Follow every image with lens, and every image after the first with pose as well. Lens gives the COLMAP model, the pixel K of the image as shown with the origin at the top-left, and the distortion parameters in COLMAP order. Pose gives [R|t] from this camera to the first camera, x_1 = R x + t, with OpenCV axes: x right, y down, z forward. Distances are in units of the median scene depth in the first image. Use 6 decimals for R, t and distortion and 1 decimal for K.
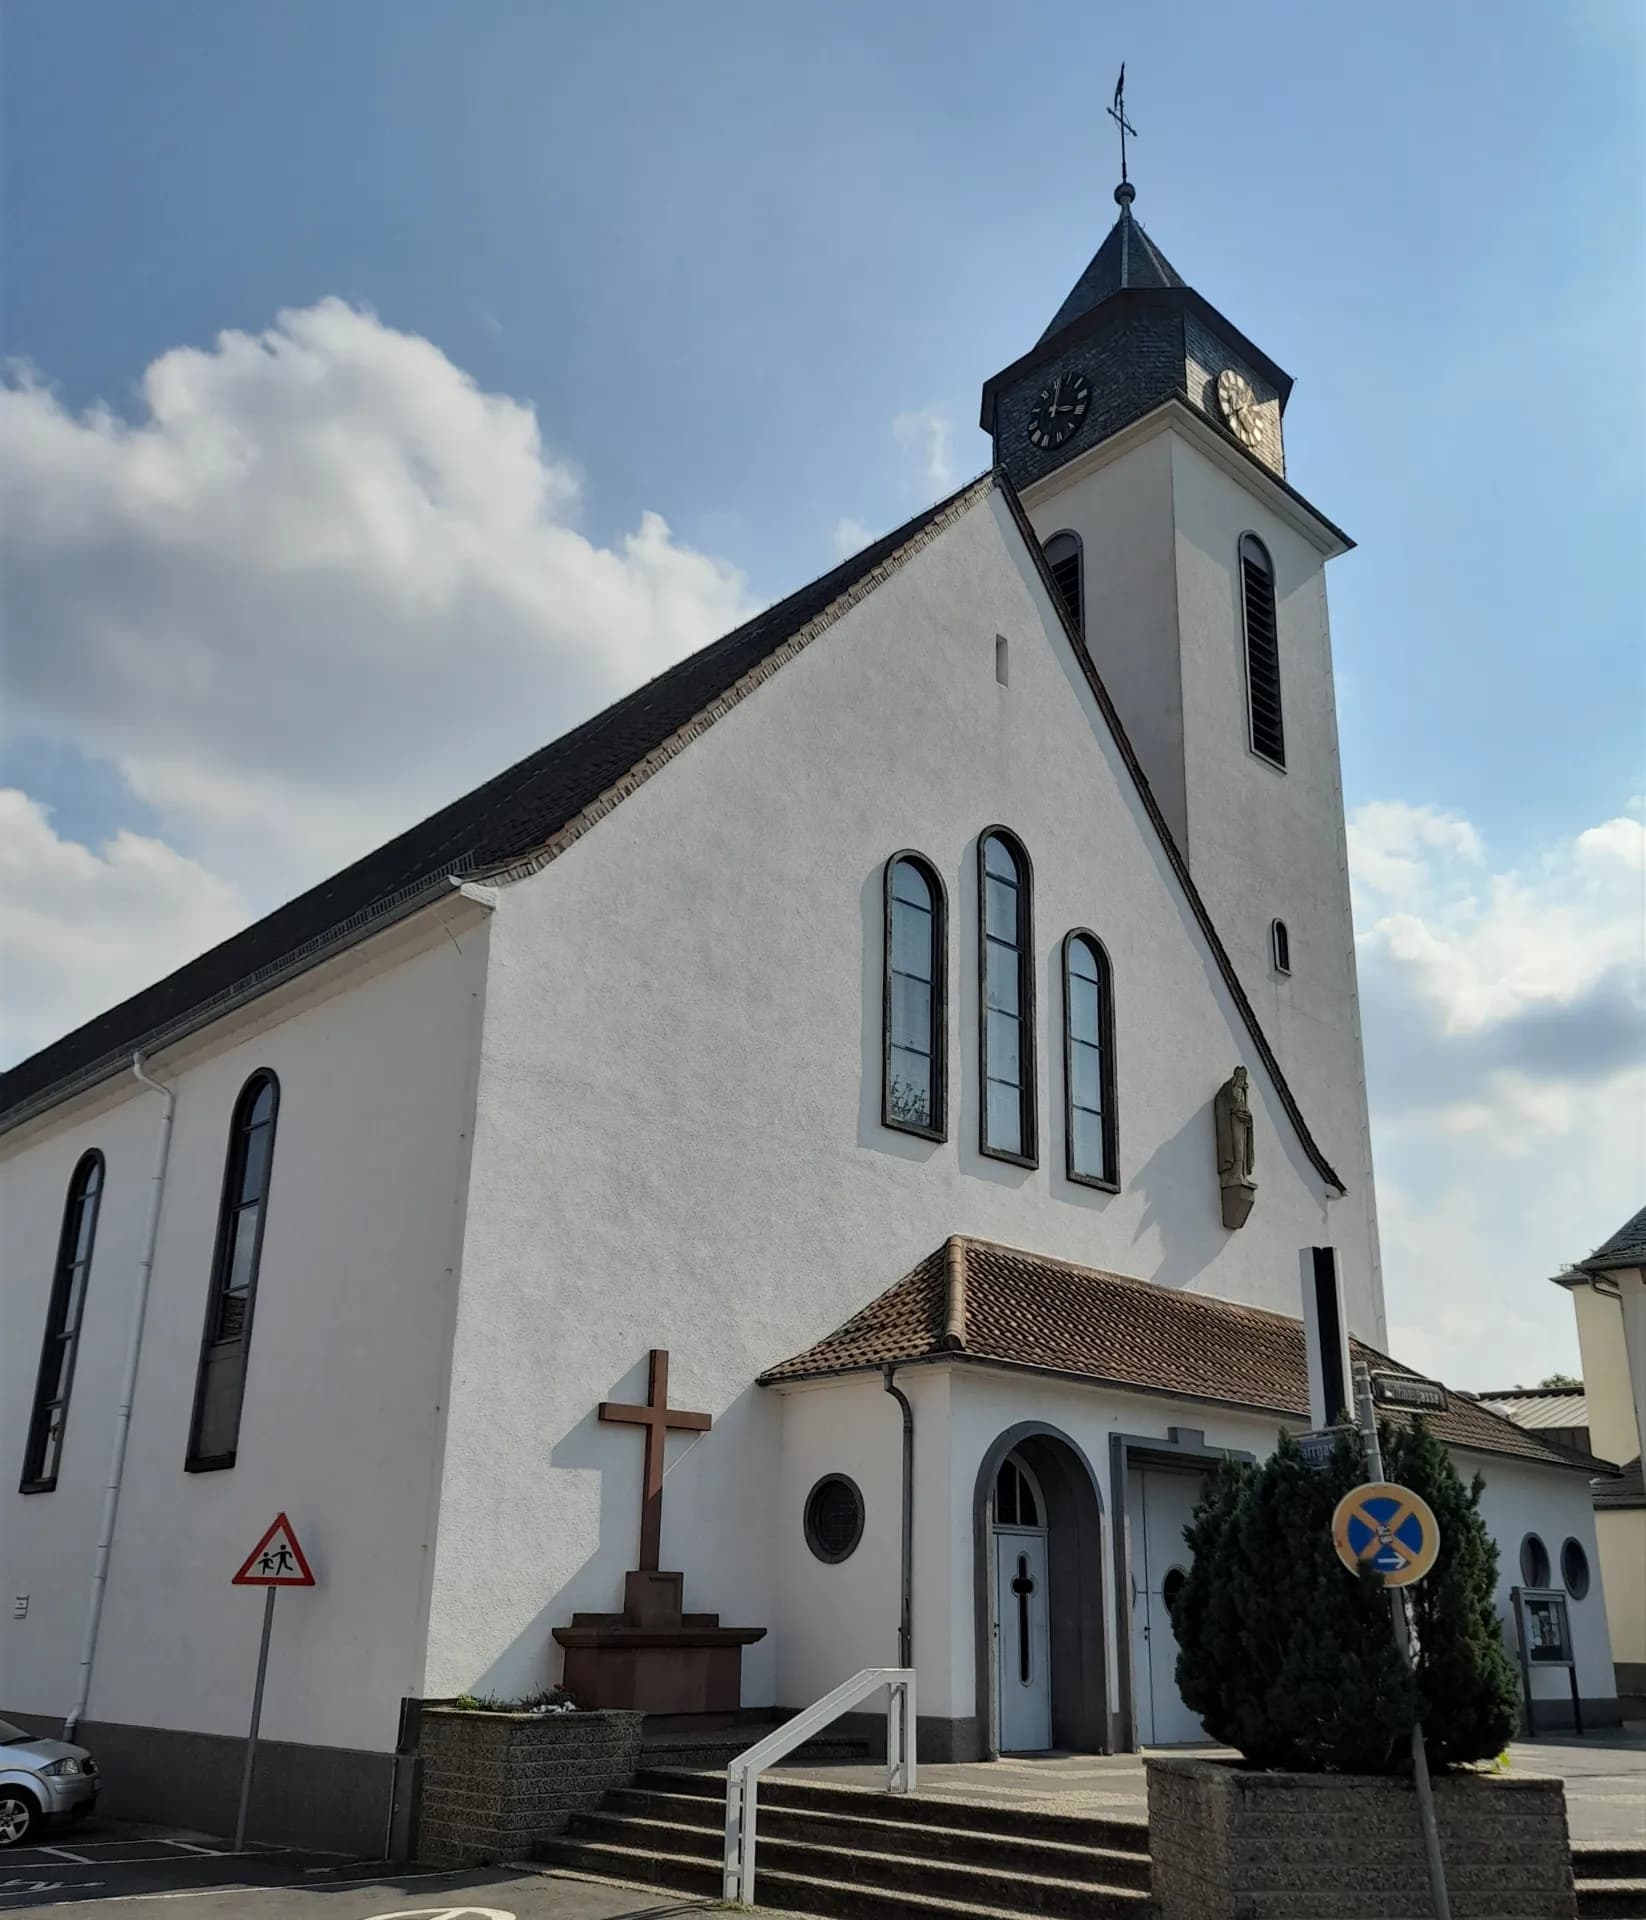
lens RADIAL K [[1712.2, 0, 823.0], [0, 1712.2, 960.0], [0, 0, 1]] dist [0.004428, 0.005061]
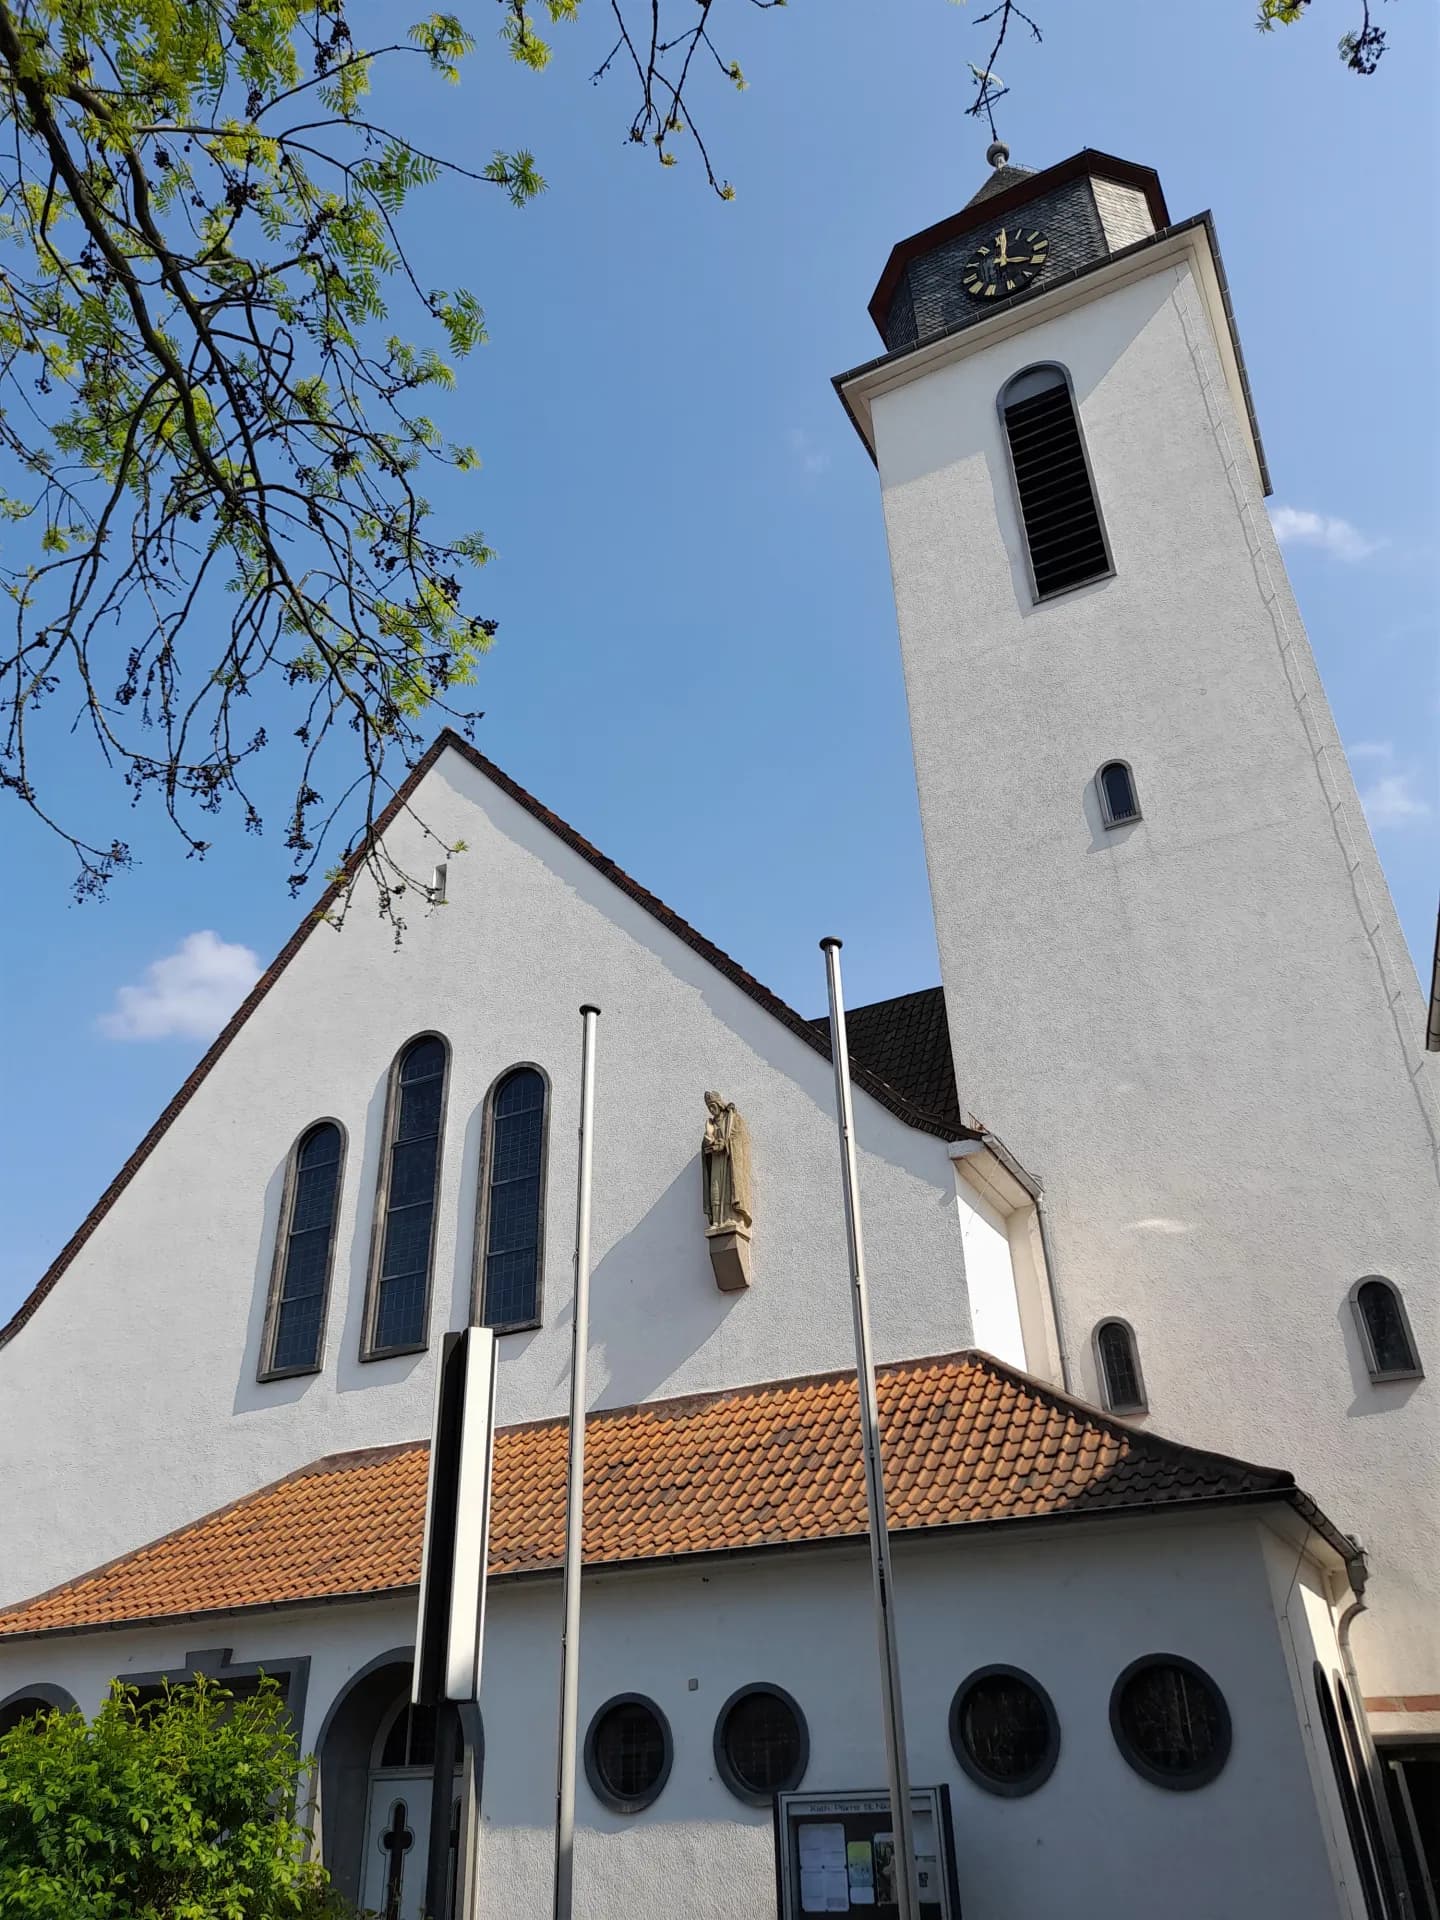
lens RADIAL K [[1379.7, 0, 720.0], [0, 1379.7, 960.0], [0, 0, 1]] dist [0.003618, 0.001077]
pose [[0.341172, -0.530077, -0.776286, 0.916576], [0.381297, 0.832883, -0.401147, 0.320470], [0.859194, -0.159135, 0.486273, 0.827899]]
